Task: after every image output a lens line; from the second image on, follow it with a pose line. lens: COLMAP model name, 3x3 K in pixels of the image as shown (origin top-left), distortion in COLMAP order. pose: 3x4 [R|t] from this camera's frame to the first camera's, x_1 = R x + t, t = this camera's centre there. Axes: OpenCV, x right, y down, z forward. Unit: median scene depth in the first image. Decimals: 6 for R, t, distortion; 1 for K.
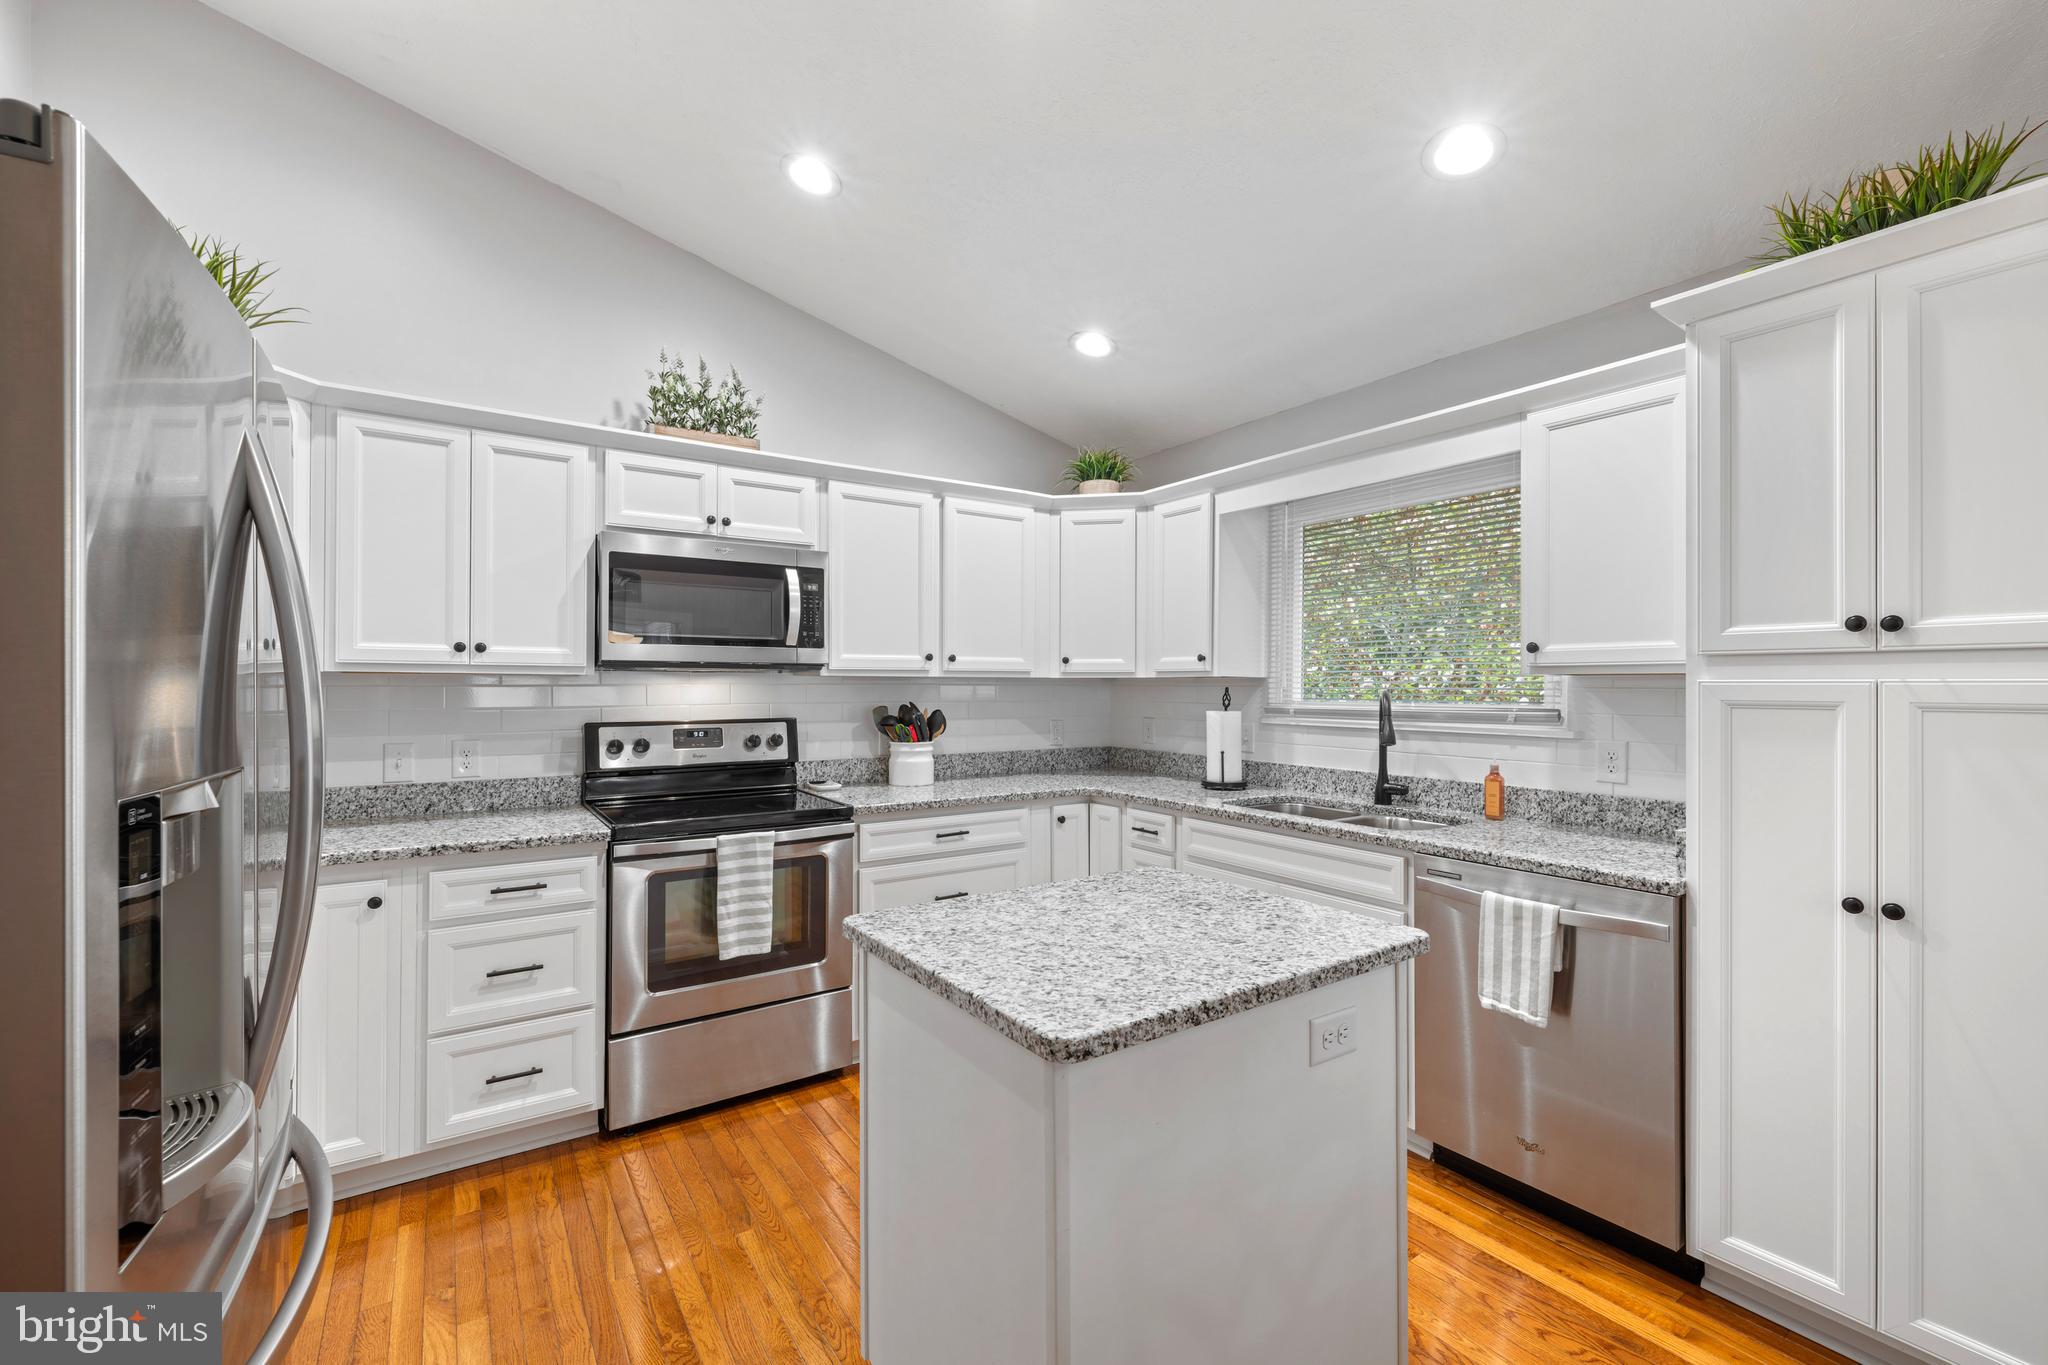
lens RADIAL K [[863.3, 0, 1028.9], [0, 863.3, 683.1], [0, 0, 1]] dist [0.000030, 0.000716]
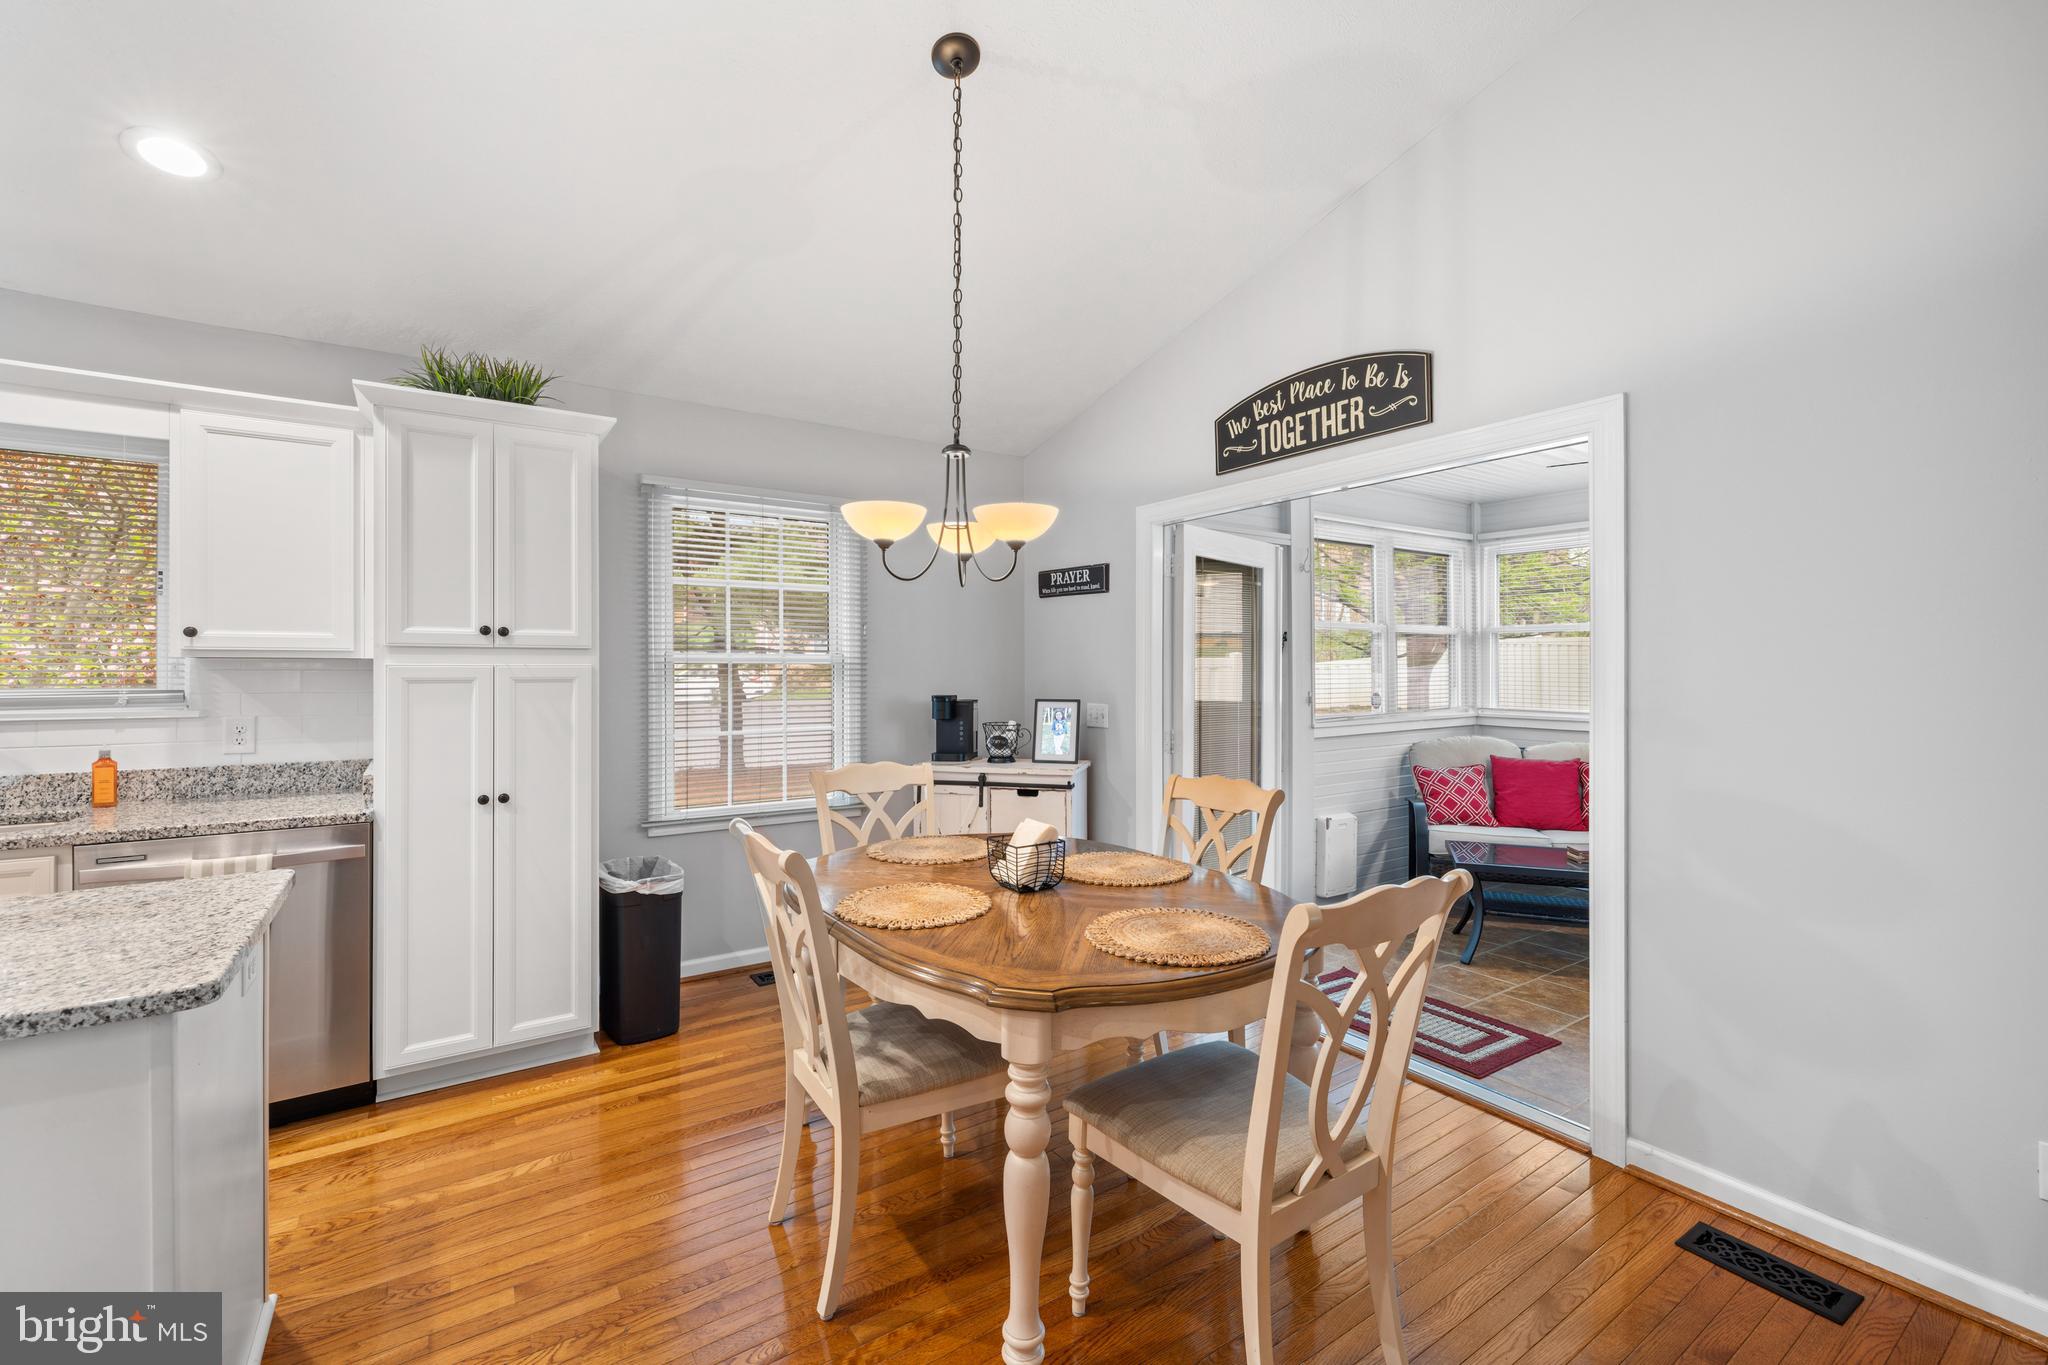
lens RADIAL K [[863.3, 0, 1033.6], [0, 863.3, 668.0], [0, 0, 1]] dist [0.000030, 0.000716]
pose [[0.002982, -0.005579, 0.999980, -0.407466], [-0.004182, 0.999976, 0.005591, -0.006179], [-0.999987, -0.004199, 0.002959, -0.036414]]
